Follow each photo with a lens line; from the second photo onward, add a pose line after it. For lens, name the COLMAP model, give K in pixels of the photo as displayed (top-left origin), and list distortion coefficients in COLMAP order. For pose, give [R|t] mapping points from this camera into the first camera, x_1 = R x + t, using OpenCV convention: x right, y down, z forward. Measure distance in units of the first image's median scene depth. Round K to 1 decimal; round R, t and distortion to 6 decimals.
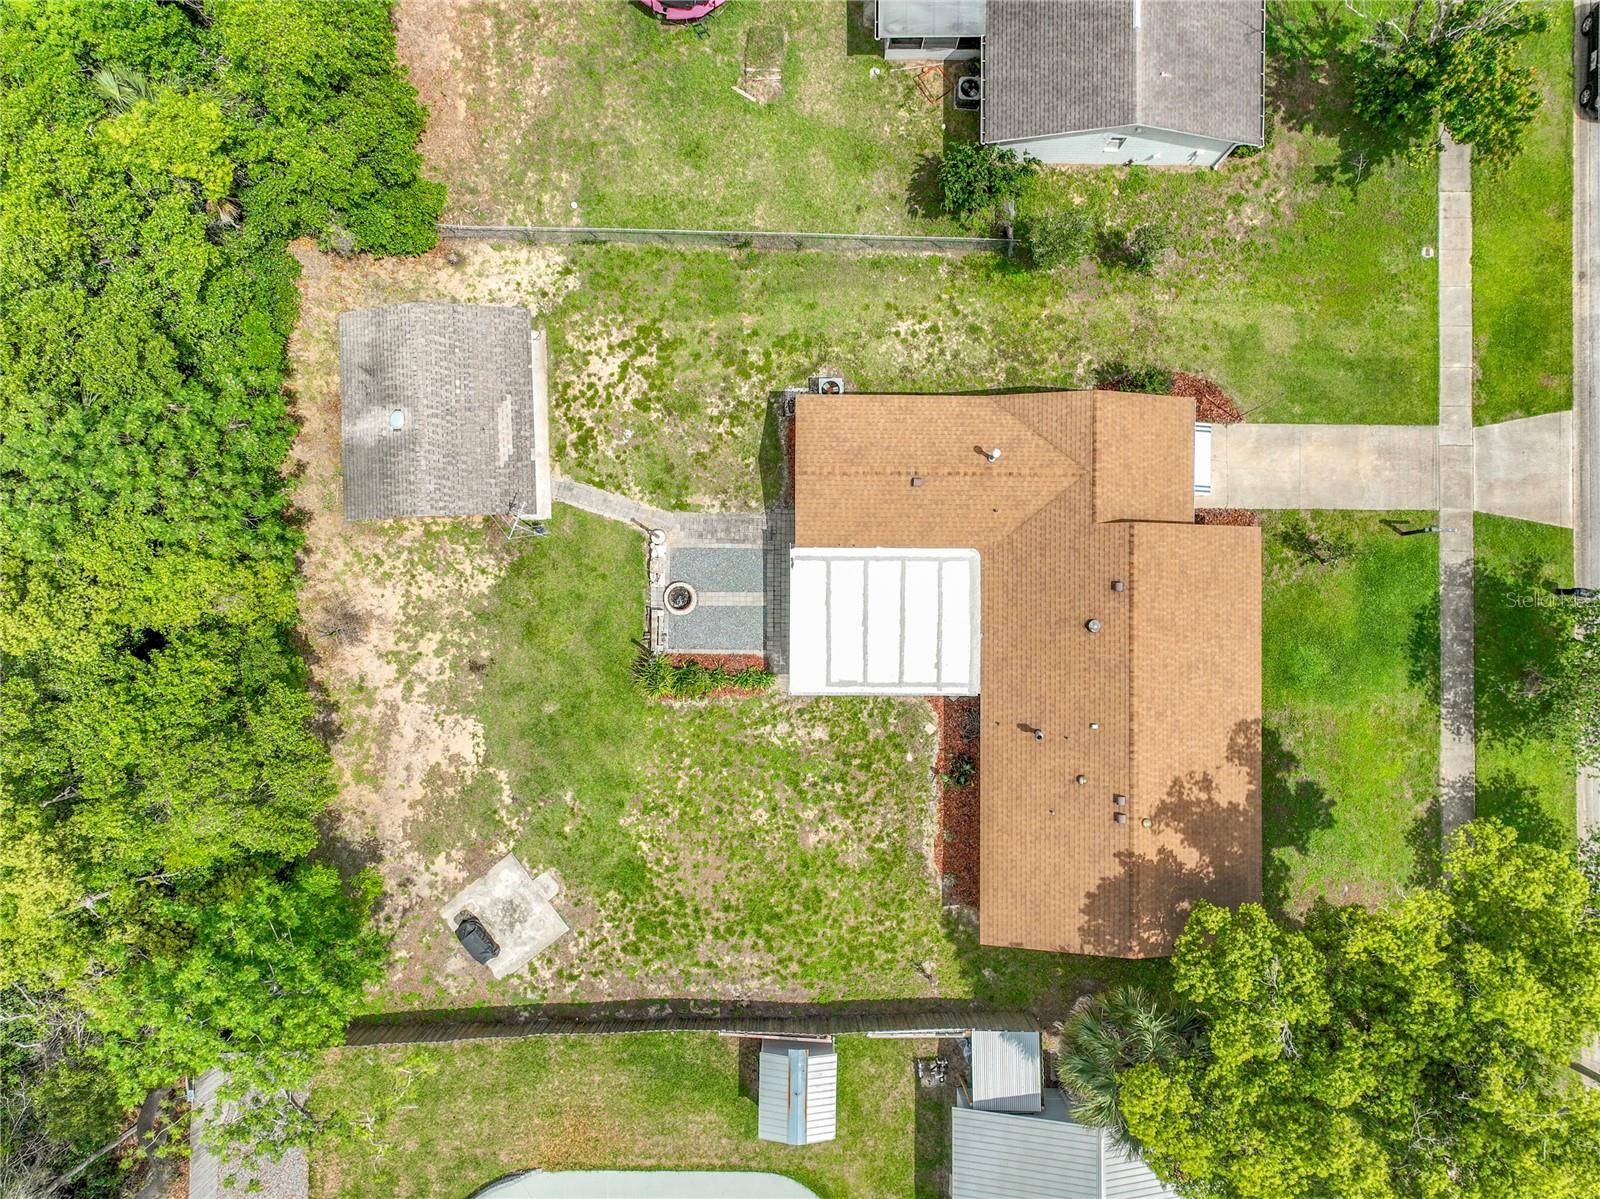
lens RADIAL K [[1129.1, 0, 835.3], [0, 1129.1, 599.4], [0, 0, 1]] dist [0.005685, 0.001608]
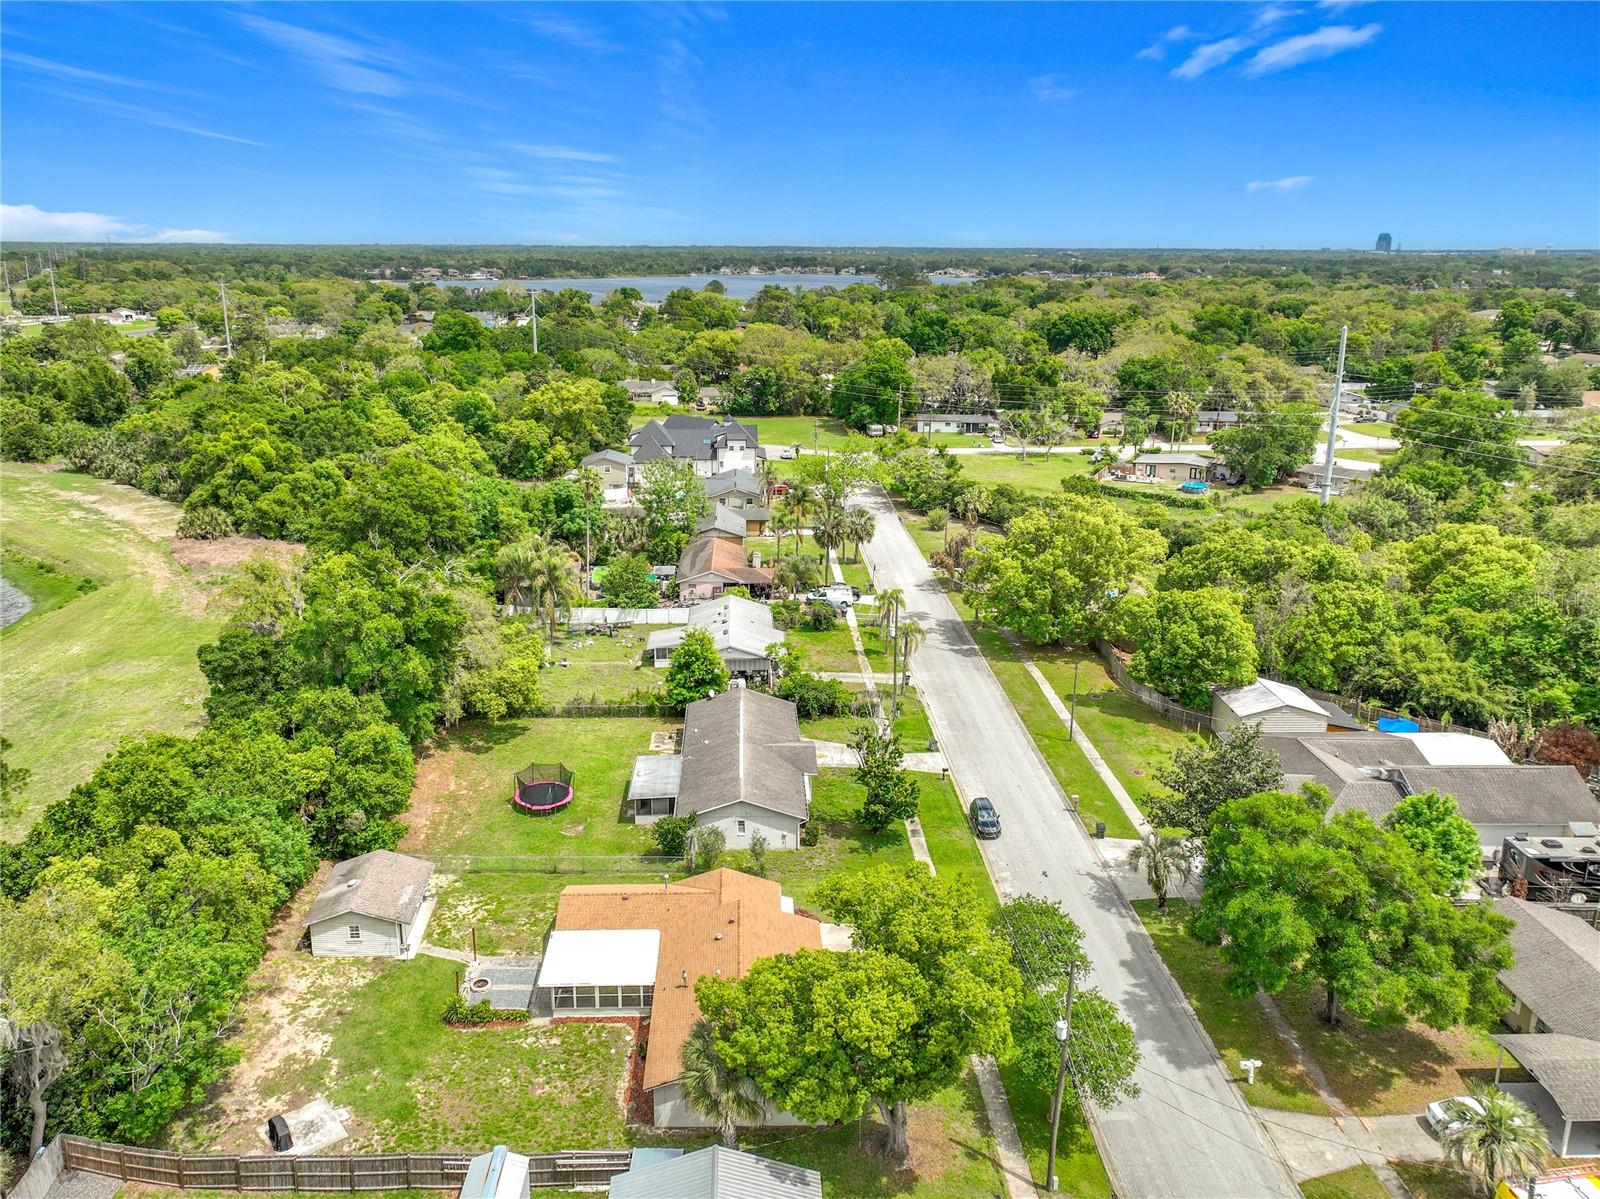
lens RADIAL K [[1183.1, 0, 799.7], [0, 1183.1, 586.0], [0, 0, 1]] dist [0.007321, 0.002520]
pose [[0.998823, -0.016574, 0.045595, 0.253606], [0.048463, 0.297801, -0.953397, 1.478402], [0.002223, 0.954484, 0.298254, -0.061111]]
